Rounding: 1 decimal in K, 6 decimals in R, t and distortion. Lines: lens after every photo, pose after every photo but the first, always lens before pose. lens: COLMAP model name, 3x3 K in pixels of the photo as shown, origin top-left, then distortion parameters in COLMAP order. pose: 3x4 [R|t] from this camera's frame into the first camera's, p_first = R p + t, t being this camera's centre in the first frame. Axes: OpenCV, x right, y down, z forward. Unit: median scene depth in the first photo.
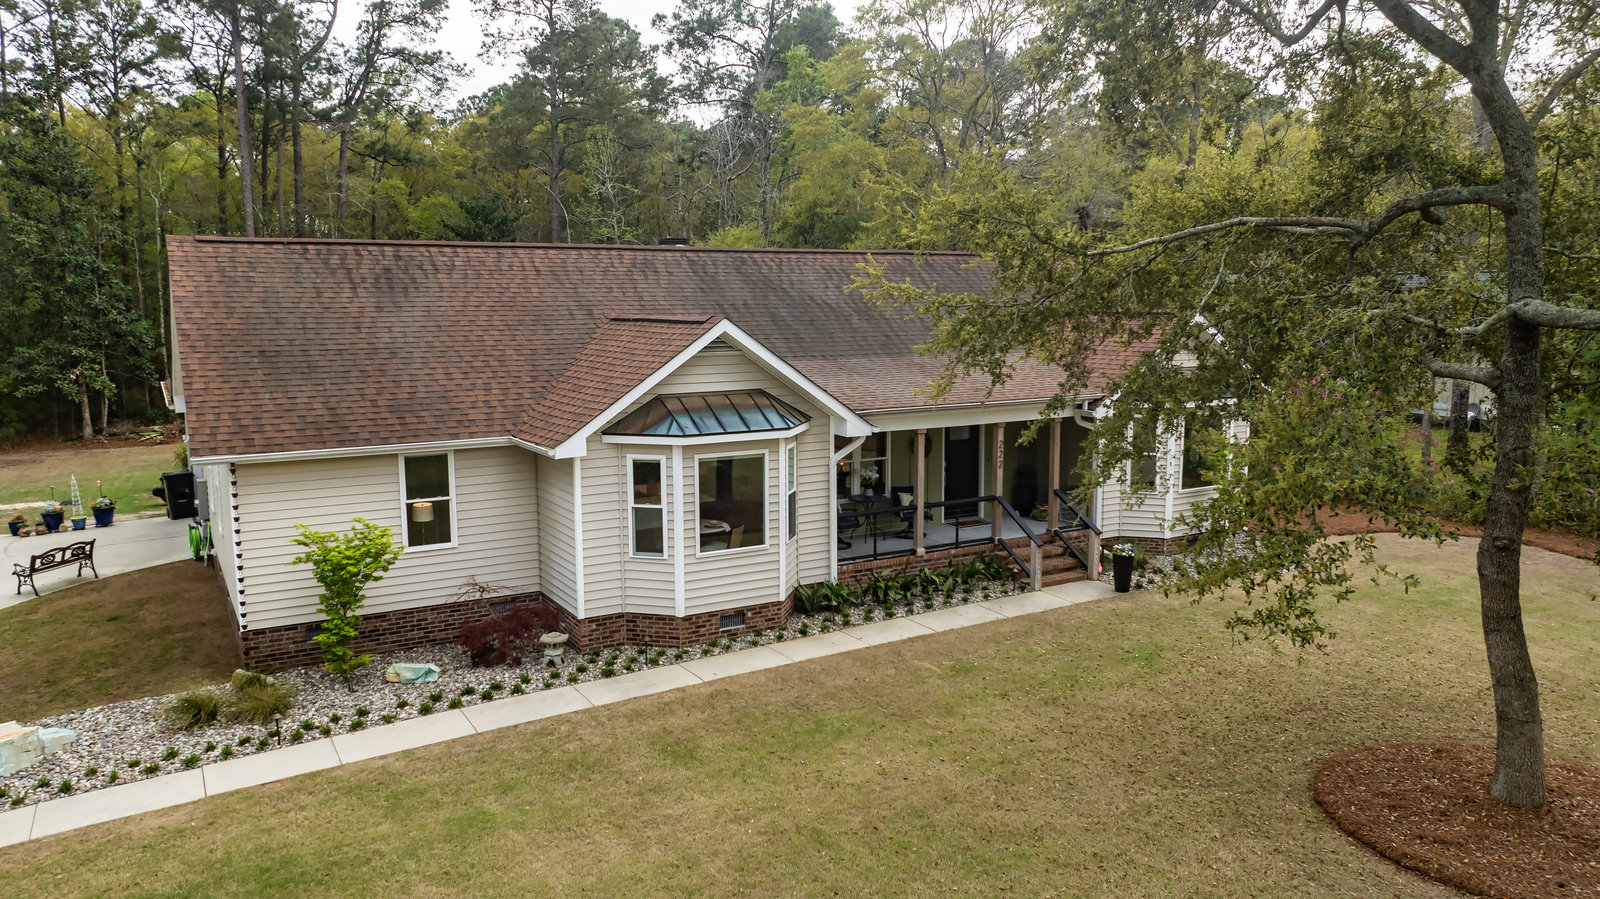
lens RADIAL K [[1132.4, 0, 799.5], [0, 1132.4, 449.6], [0, 0, 1]] dist [-0.027175, 0.011336]
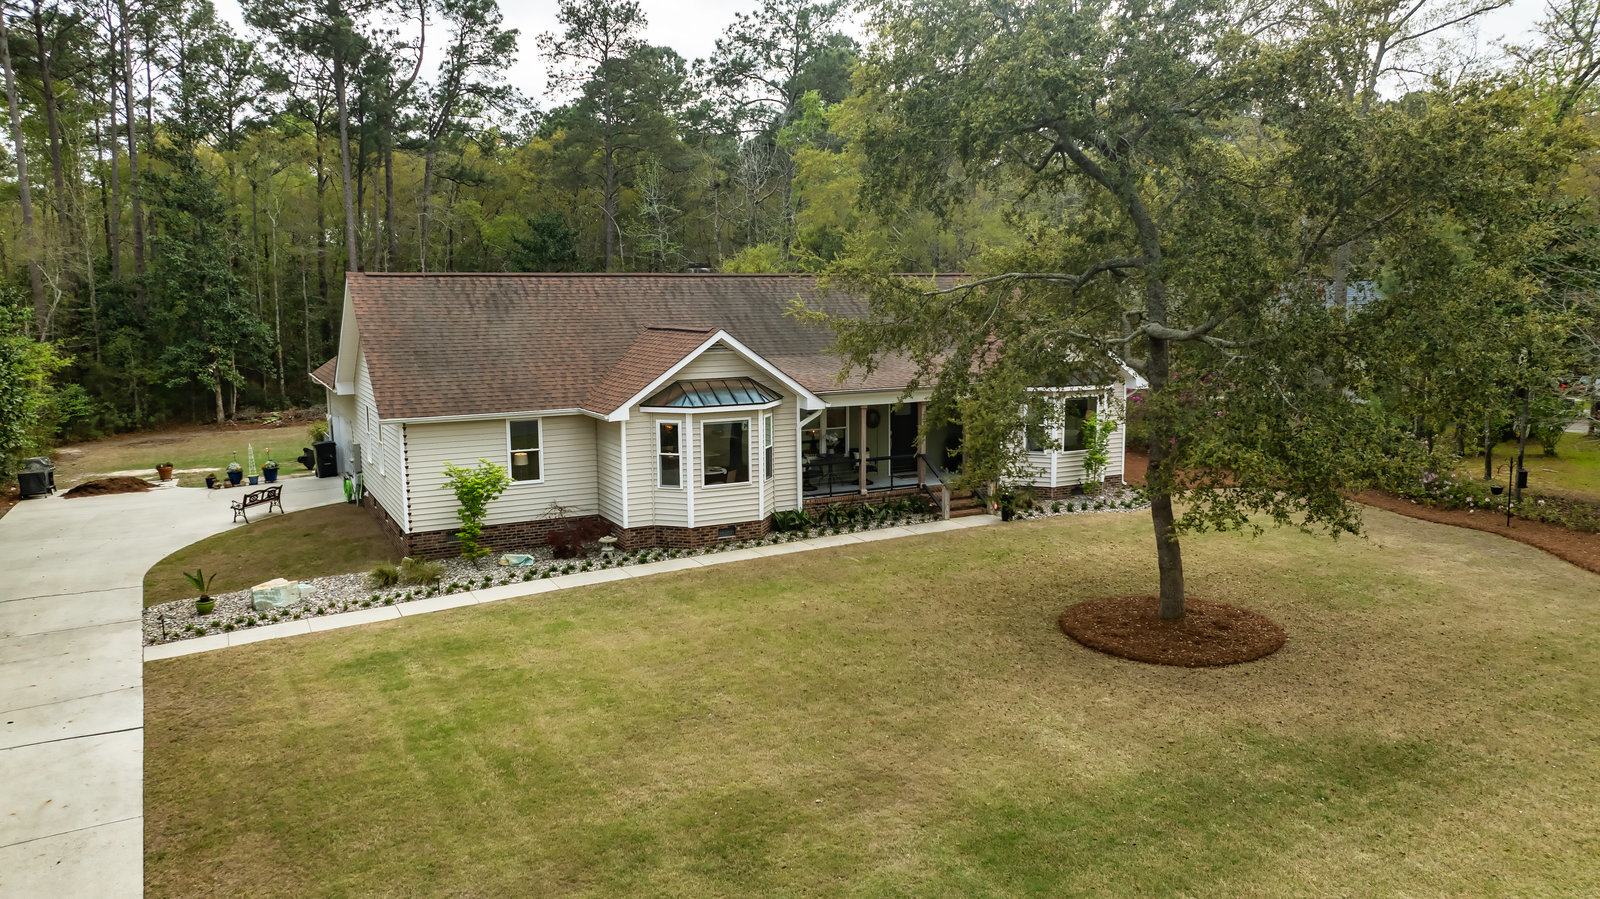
lens RADIAL K [[1132.4, 0, 801.1], [0, 1132.4, 450.5], [0, 0, 1]] dist [-0.027175, 0.011336]
pose [[0.998981, 0.003027, -0.045033, 0.099187], [-0.002802, 0.999983, 0.005074, 0.033853], [0.045048, -0.004943, 0.998973, -0.455613]]
